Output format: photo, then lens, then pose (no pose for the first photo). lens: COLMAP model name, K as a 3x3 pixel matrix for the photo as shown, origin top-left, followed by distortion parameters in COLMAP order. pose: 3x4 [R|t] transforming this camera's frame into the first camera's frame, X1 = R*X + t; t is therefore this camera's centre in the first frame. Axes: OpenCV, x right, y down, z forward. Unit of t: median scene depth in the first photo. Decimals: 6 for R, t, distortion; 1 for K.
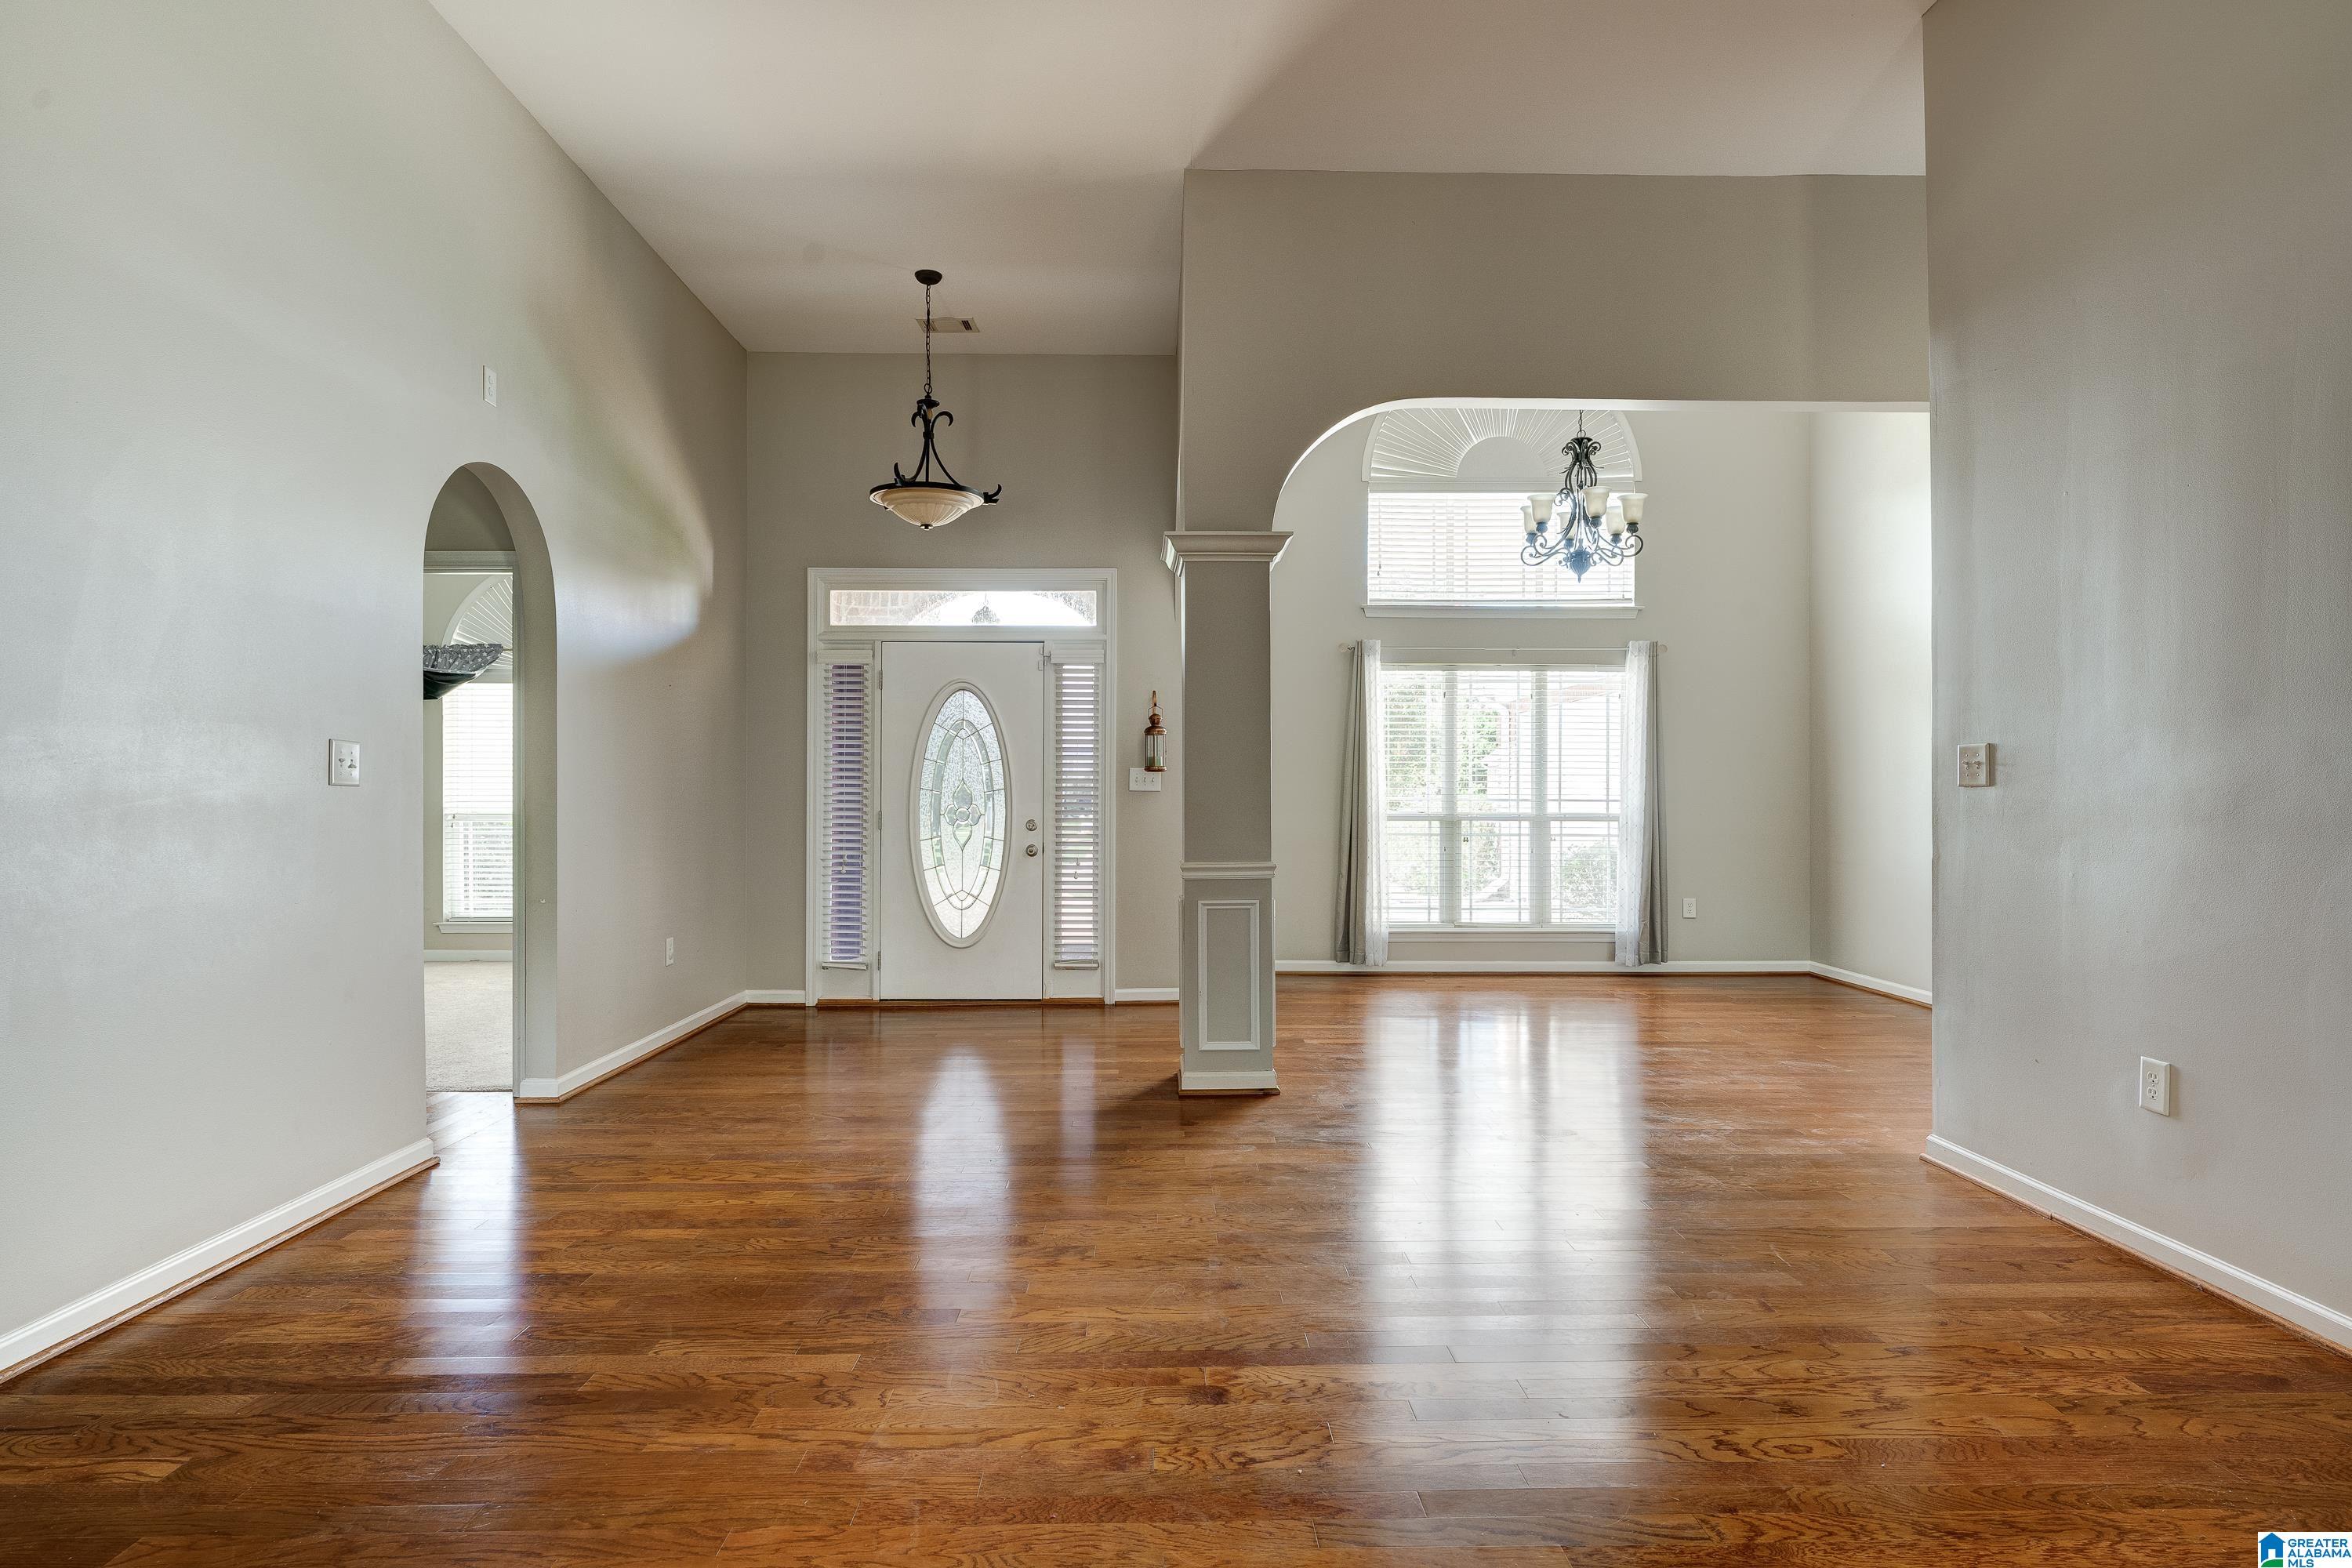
lens RADIAL K [[1225.7, 0, 1188.7], [0, 1225.7, 784.4], [0, 0, 1]] dist [-0.006603, 0.001368]
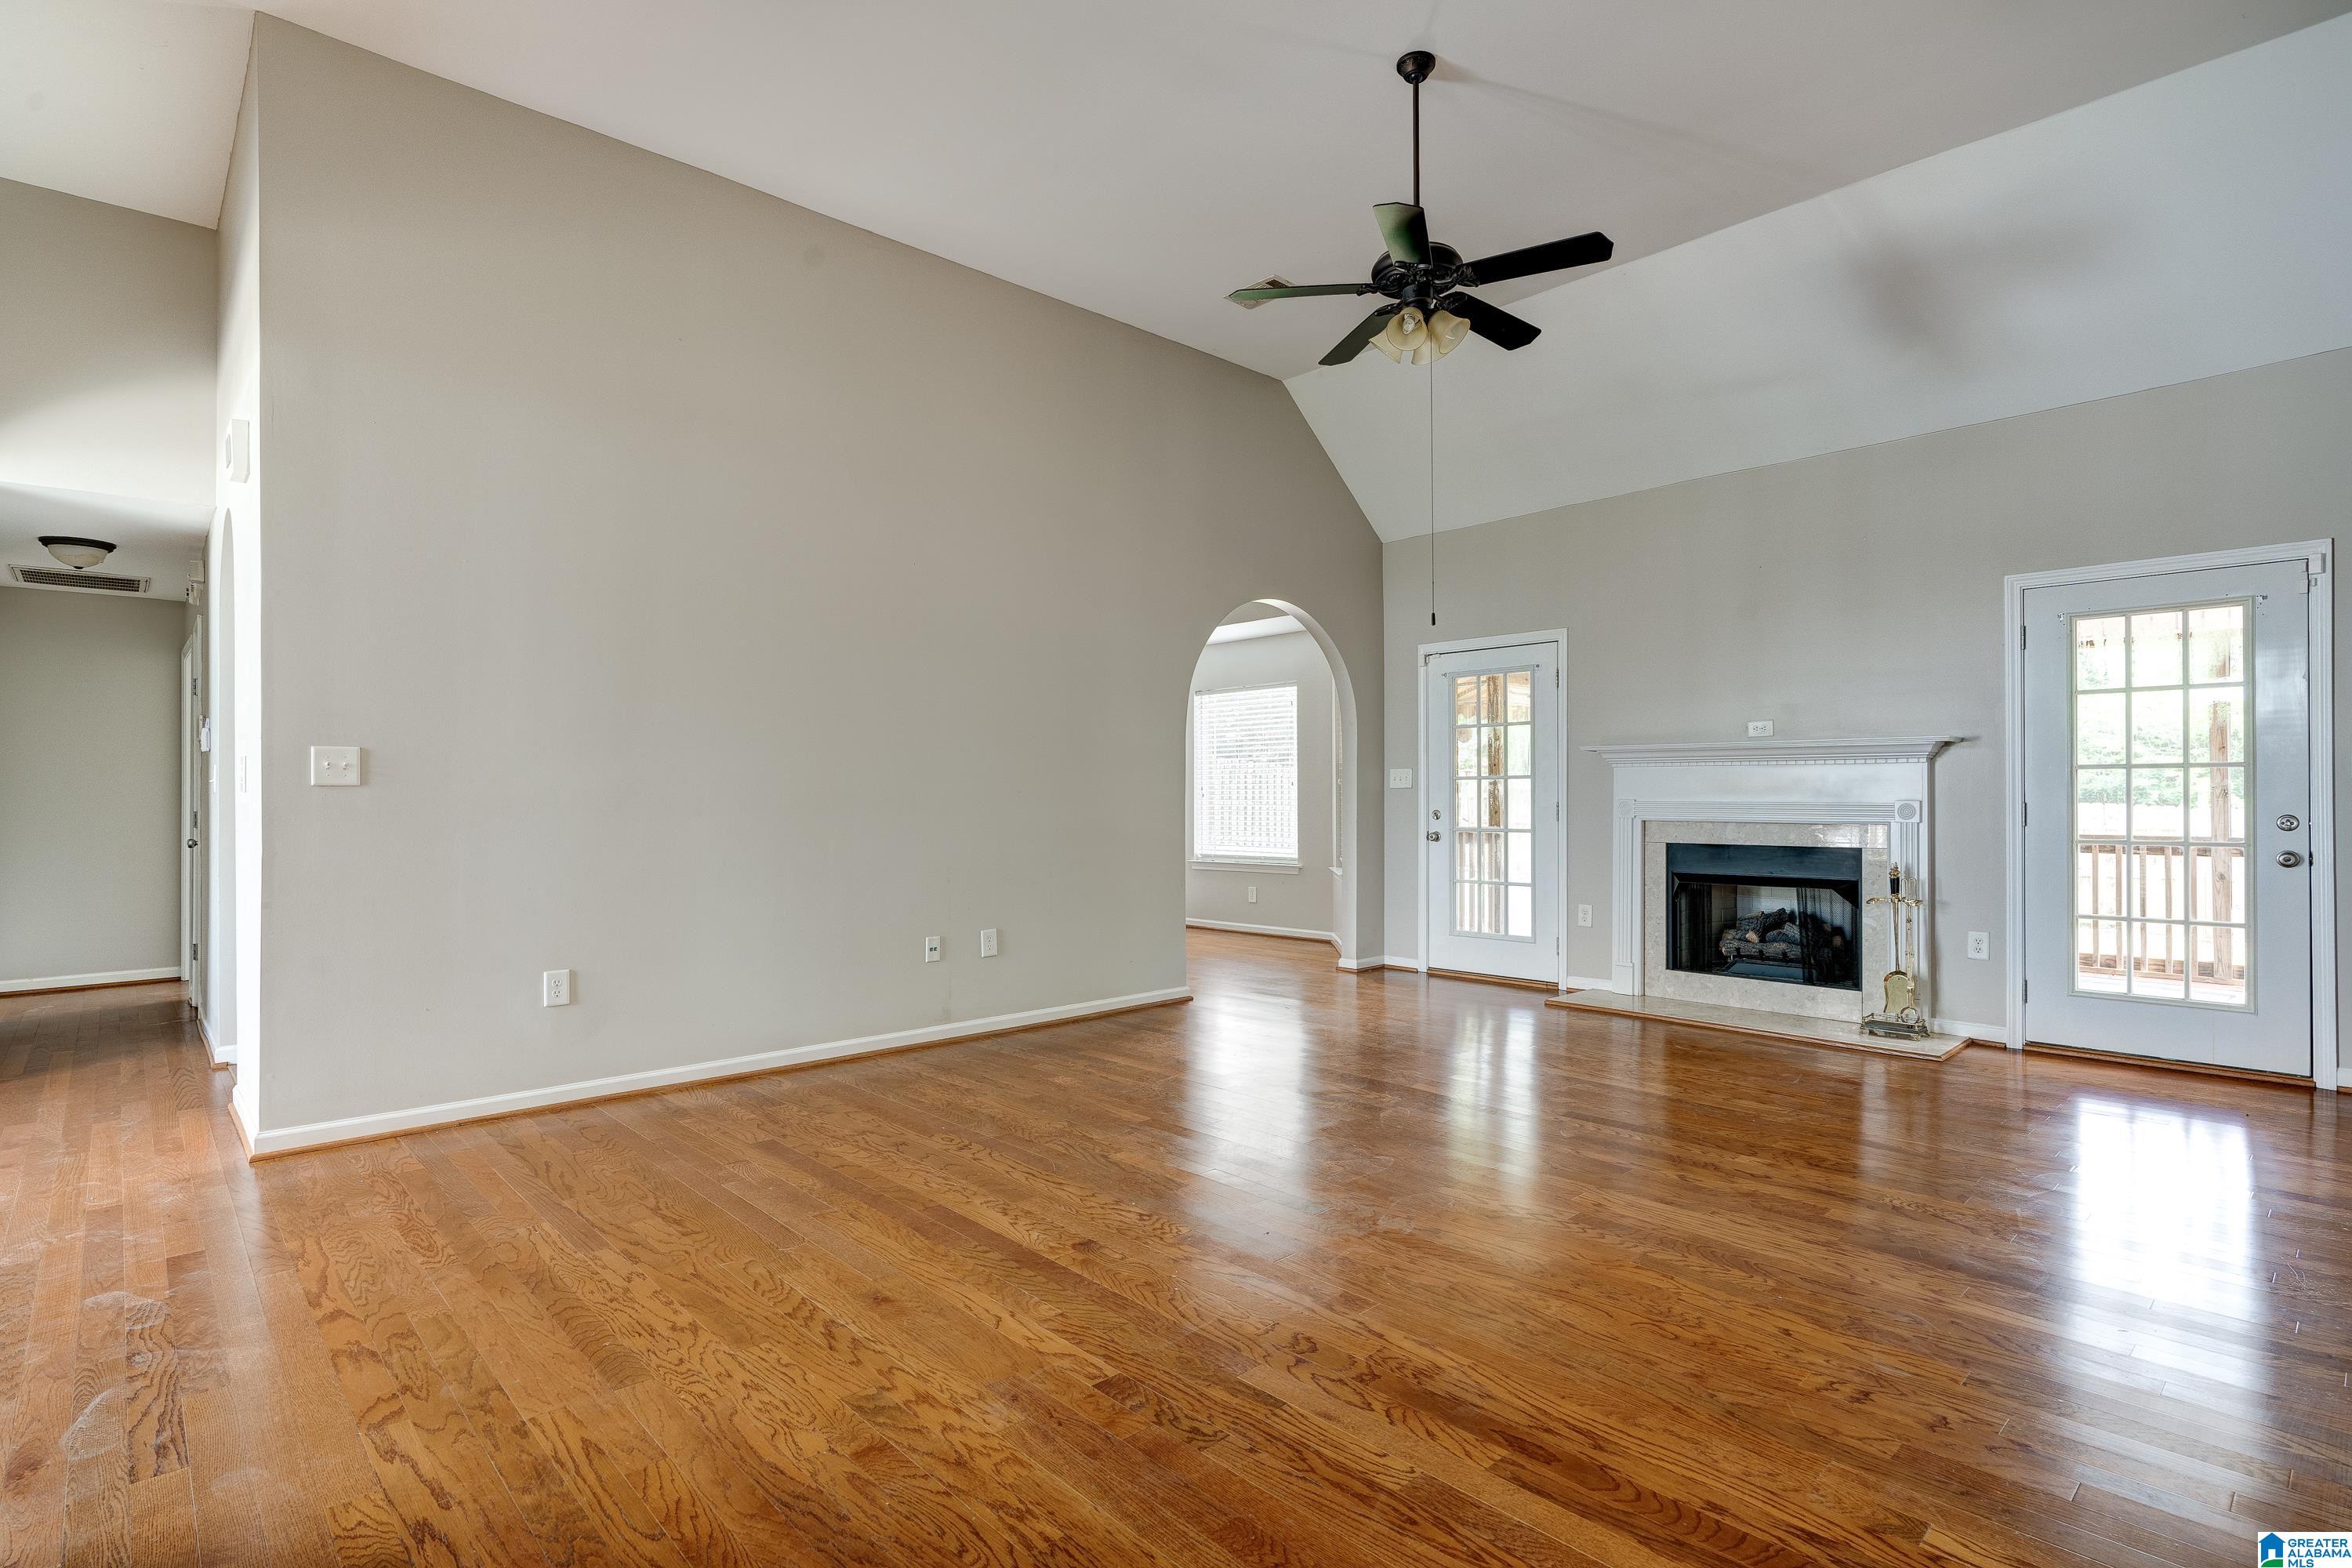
lens RADIAL K [[1144.1, 0, 1172.6], [0, 1144.1, 789.1], [0, 0, 1]] dist [-0.002215, -0.000416]
pose [[-0.658953, 0.006170, 0.752159, -0.336234], [-0.005031, 0.999908, -0.012609, 0.007771], [-0.752167, -0.012092, -0.658861, 0.604122]]
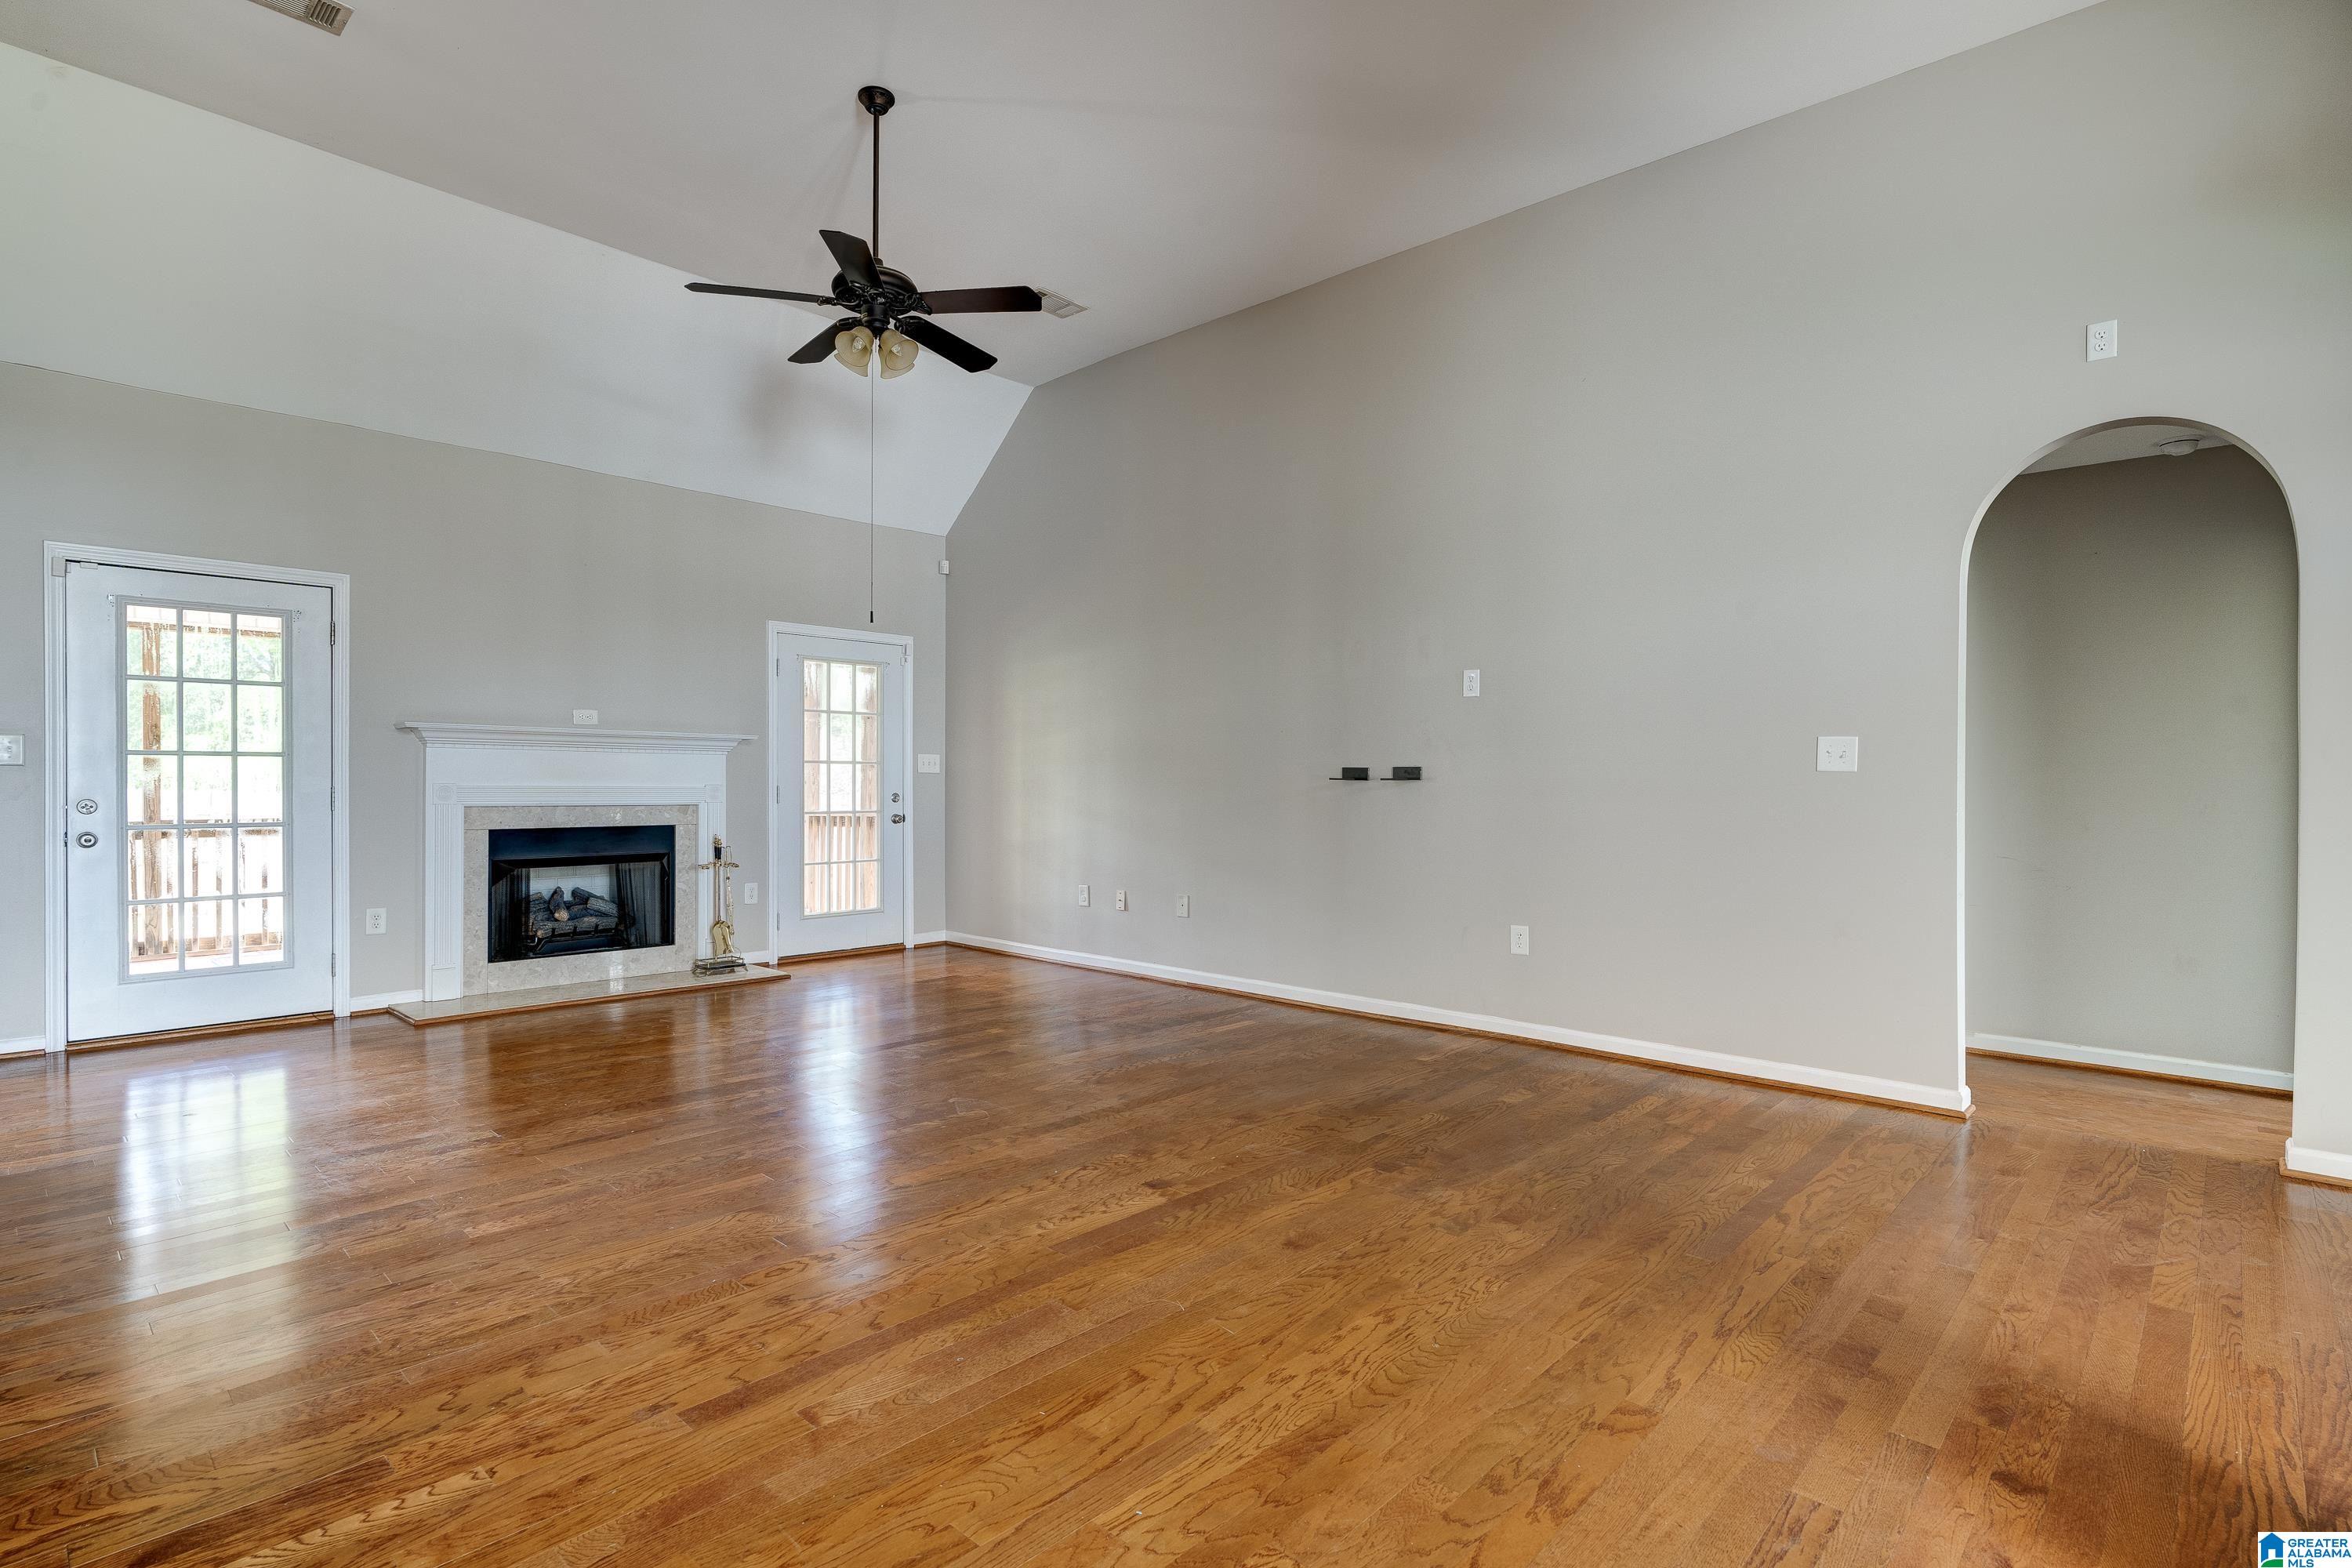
lens RADIAL K [[1144.1, 0, 1181.7], [0, 1144.1, 788.3], [0, 0, 1]] dist [-0.002215, -0.000416]
pose [[-0.703241, -0.000063, -0.710951, 0.336470], [0.002051, 0.999996, -0.002116, 0.009264], [0.710948, -0.002946, -0.703238, 0.687188]]
